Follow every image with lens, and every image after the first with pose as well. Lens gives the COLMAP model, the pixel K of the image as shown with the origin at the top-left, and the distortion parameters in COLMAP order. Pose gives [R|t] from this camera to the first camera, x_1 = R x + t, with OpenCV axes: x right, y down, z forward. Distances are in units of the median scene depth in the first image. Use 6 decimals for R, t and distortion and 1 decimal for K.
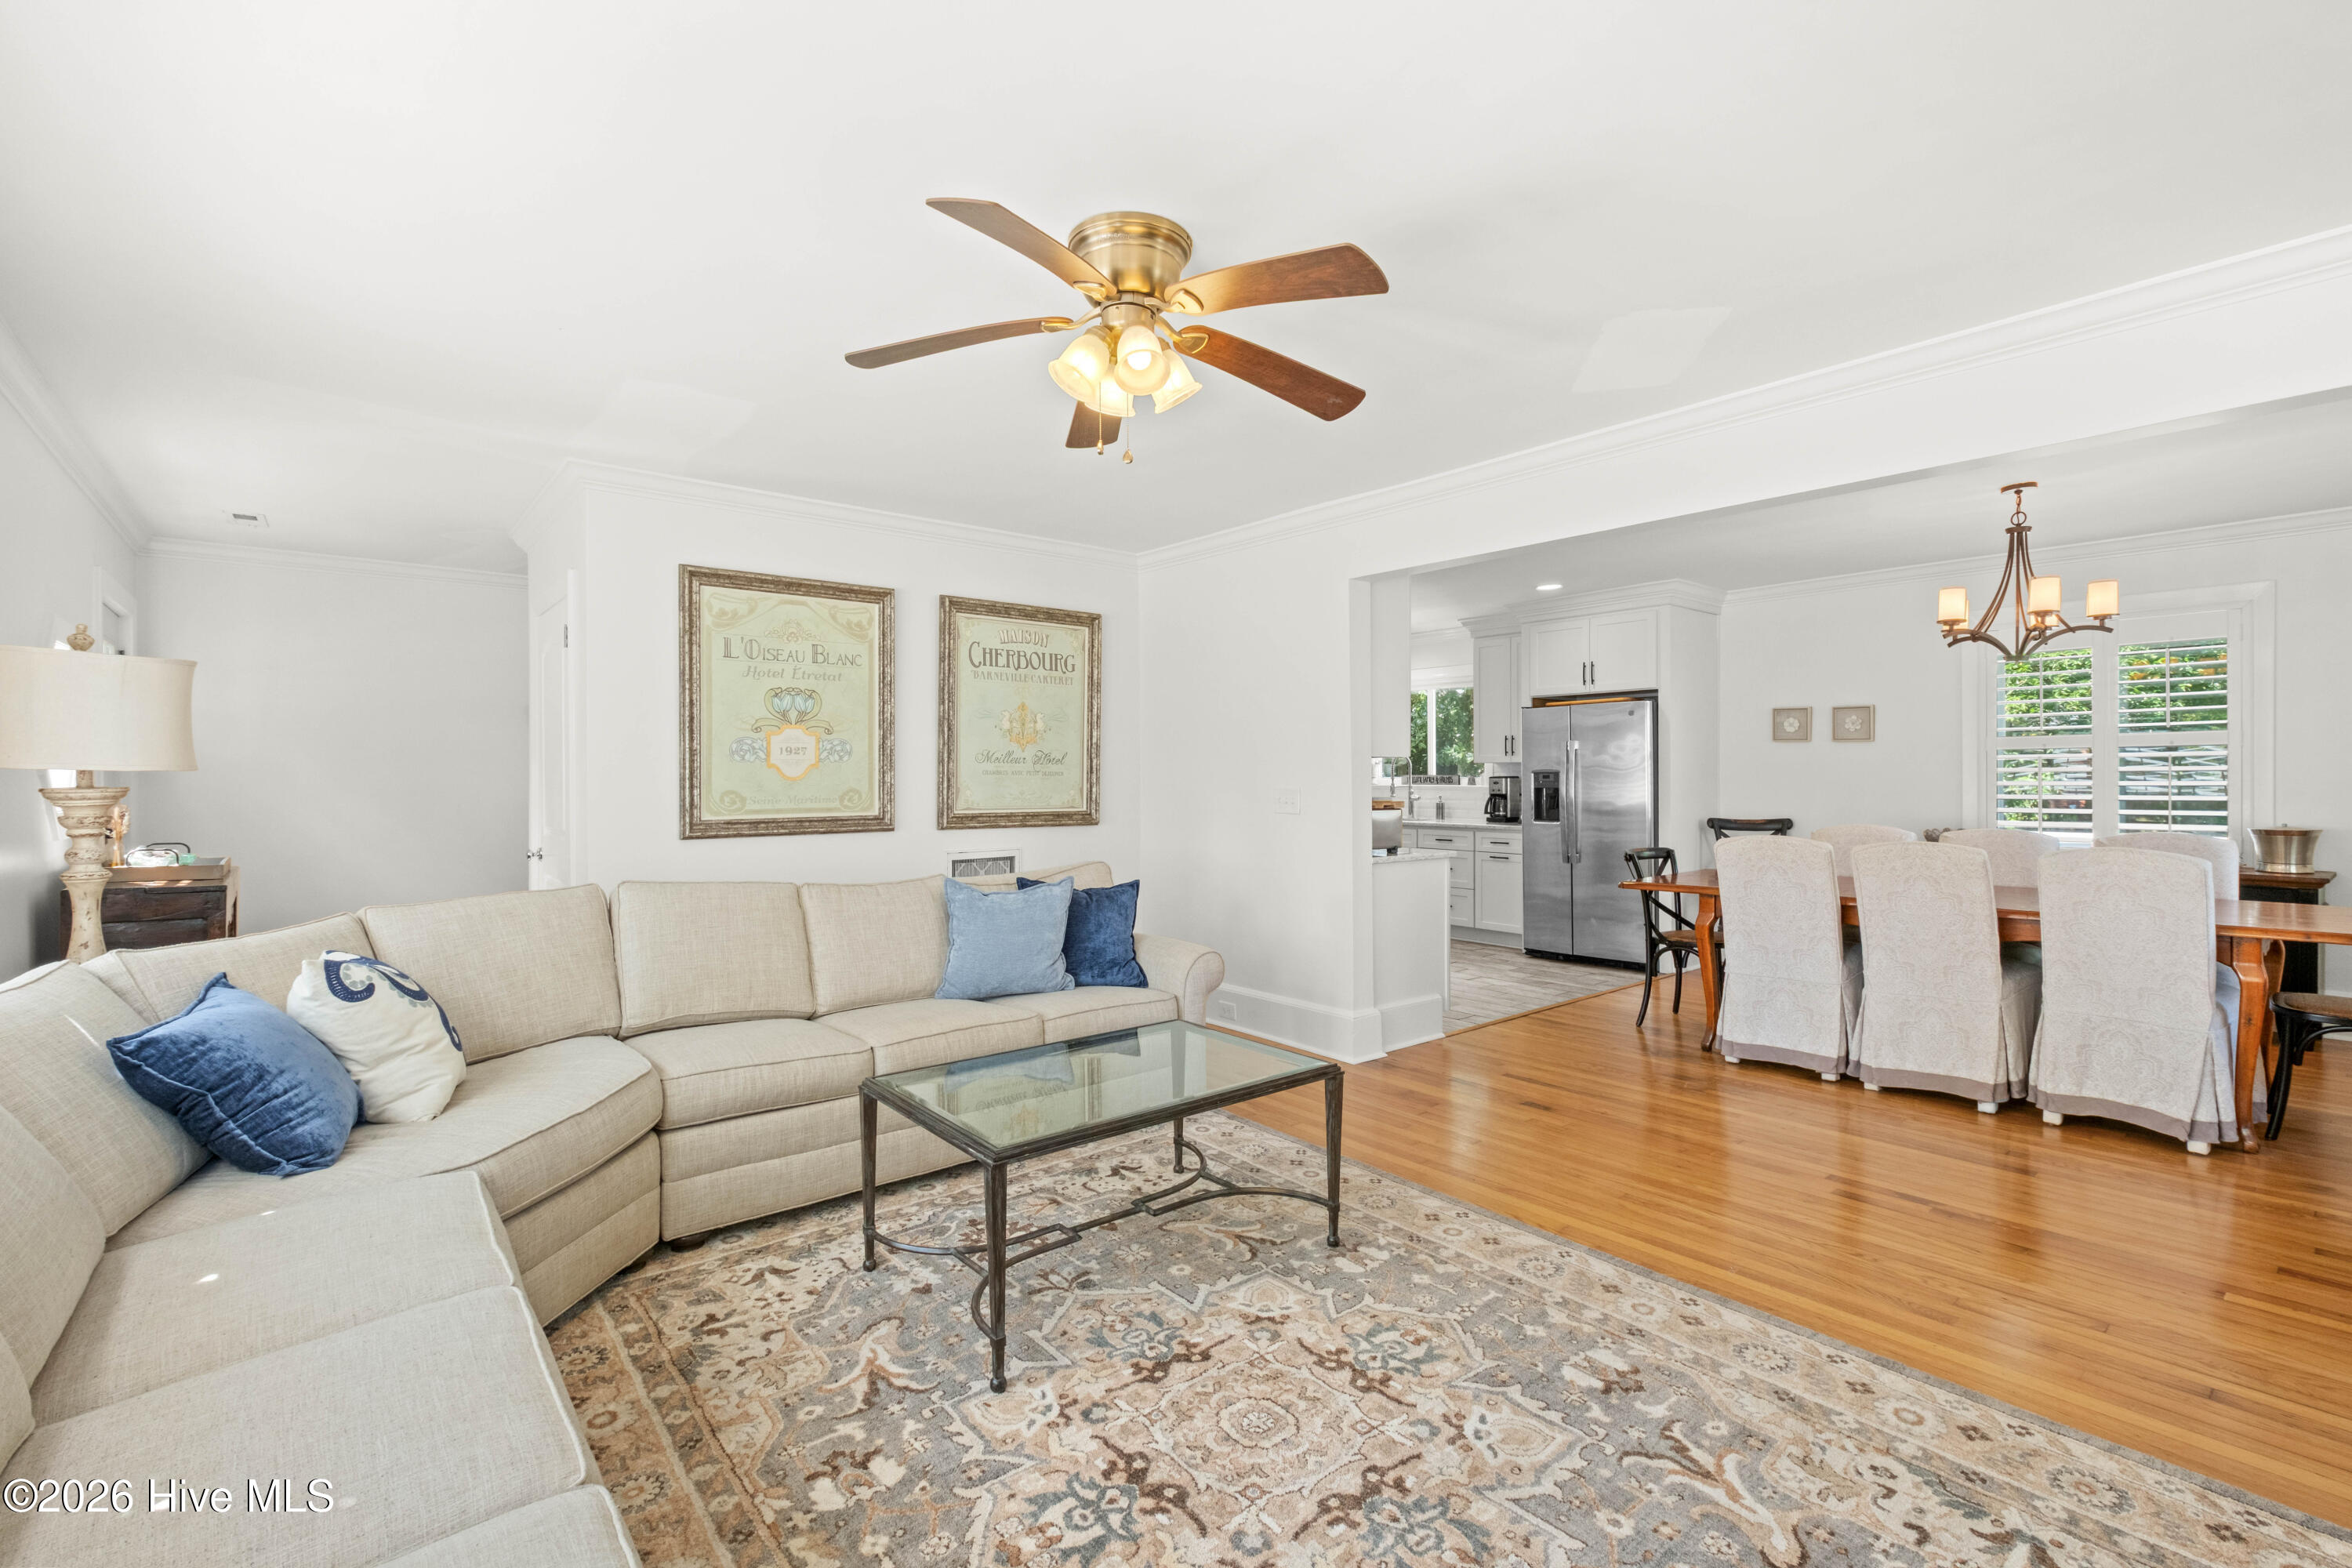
lens RADIAL K [[1044.3, 0, 1176.0], [0, 1044.3, 784.0], [0, 0, 1]] dist [-0.004239, -0.000985]
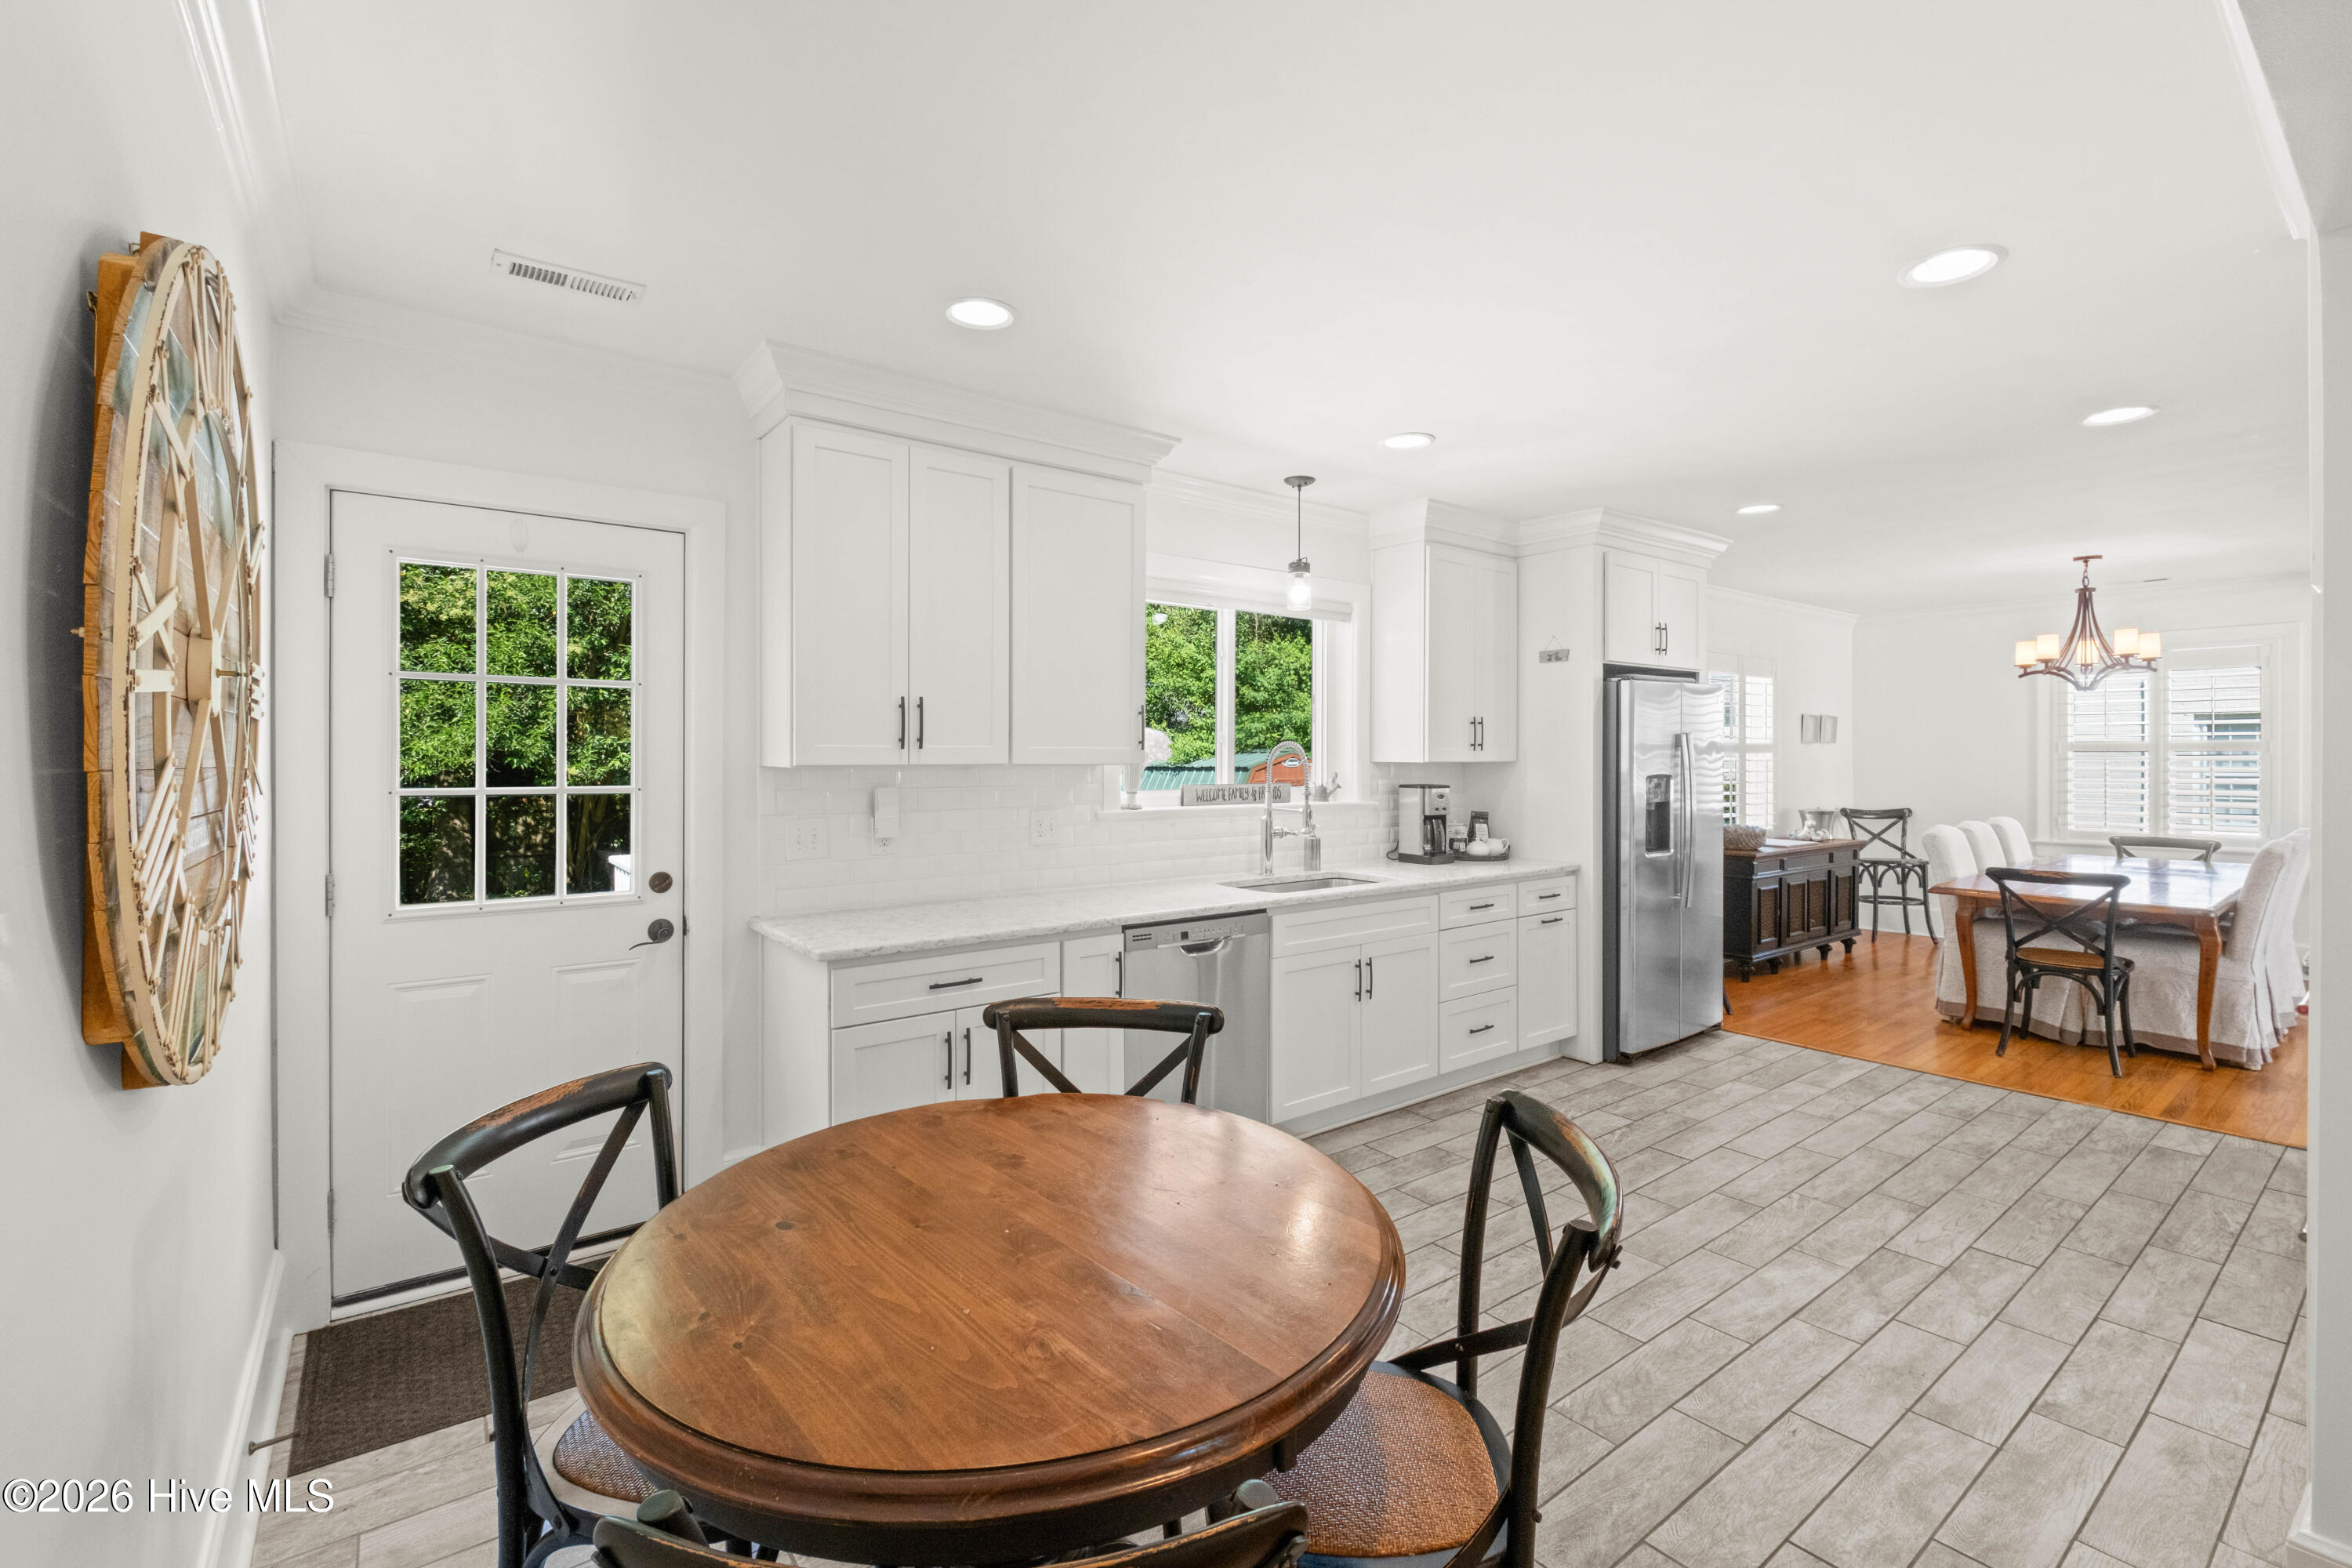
lens RADIAL K [[1008.9, 0, 1178.6], [0, 1008.9, 777.7], [0, 0, 1]] dist [0.000503, -0.003795]
pose [[0.043186, -0.009633, 0.999021, -0.370746], [0.009443, 0.999913, 0.009233, -0.024979], [-0.999022, 0.009035, 0.043273, 1.540094]]
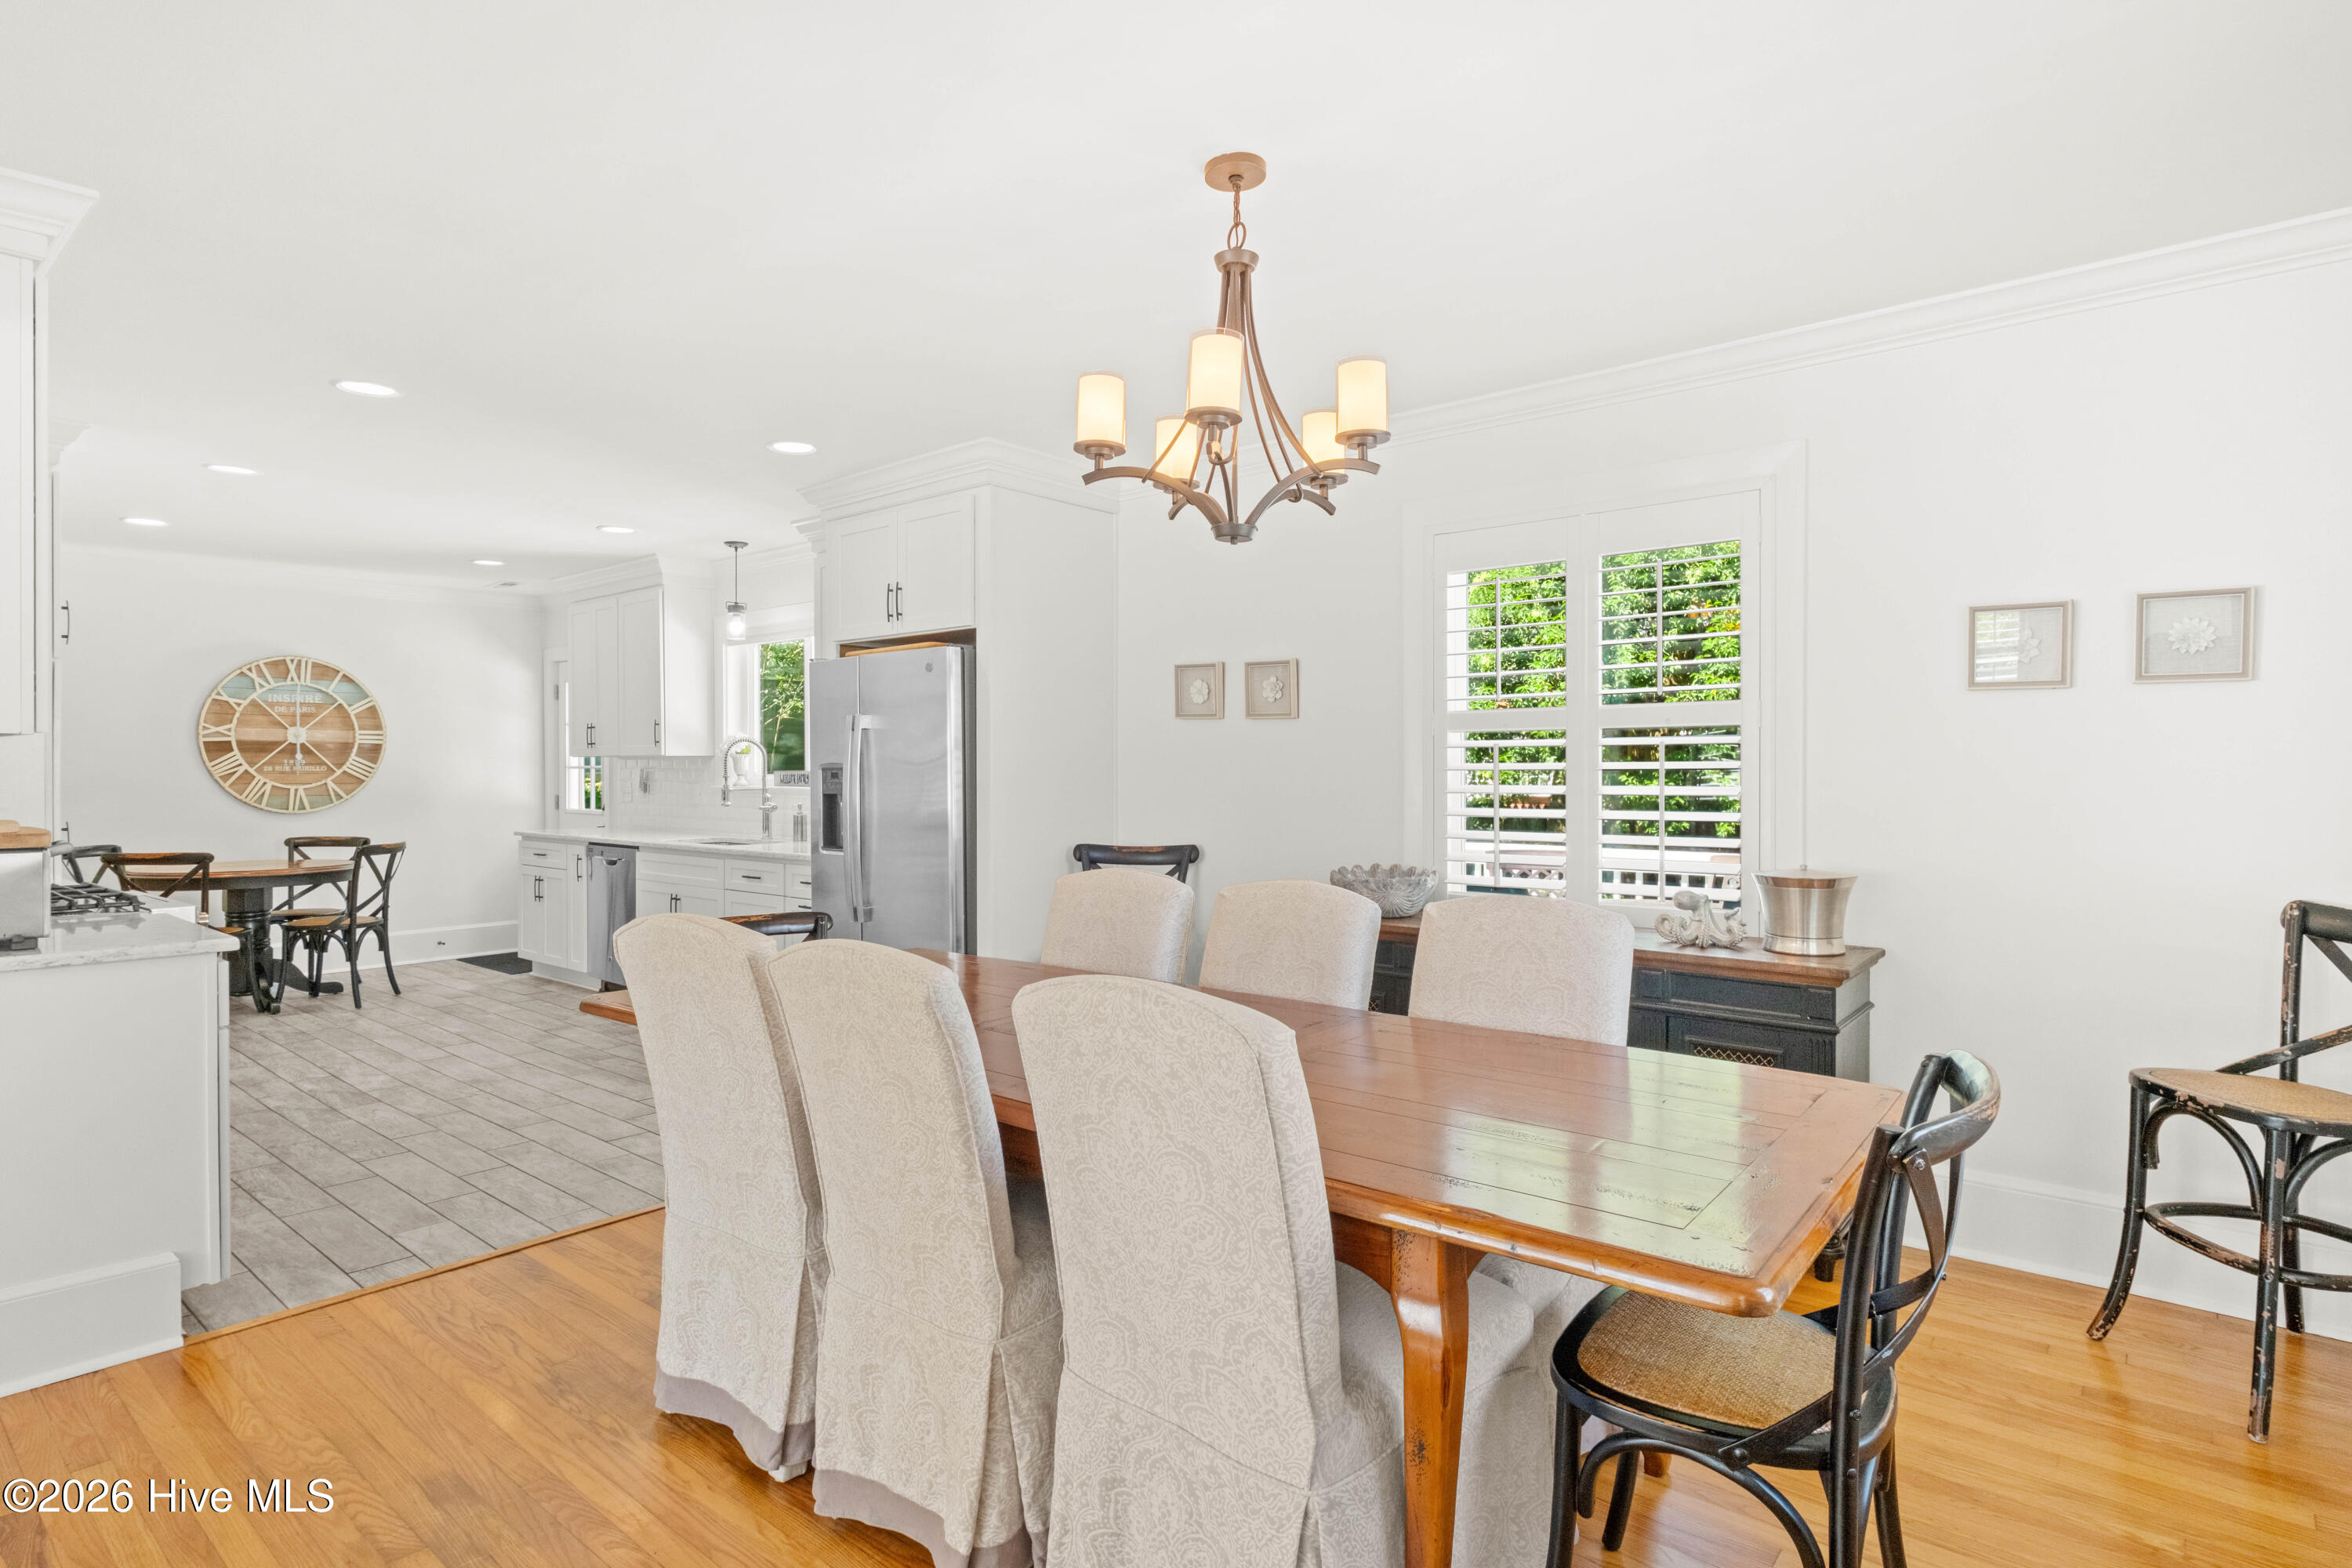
lens RADIAL K [[1203.1, 0, 1176.0], [0, 1203.1, 784.0], [0, 0, 1]] dist [-0.001885, -0.000060]
pose [[0.984077, 0.001324, 0.177739, 0.504773], [-0.001856, 0.999994, 0.002822, -0.005477], [-0.177735, -0.003107, 0.984074, 0.344599]]
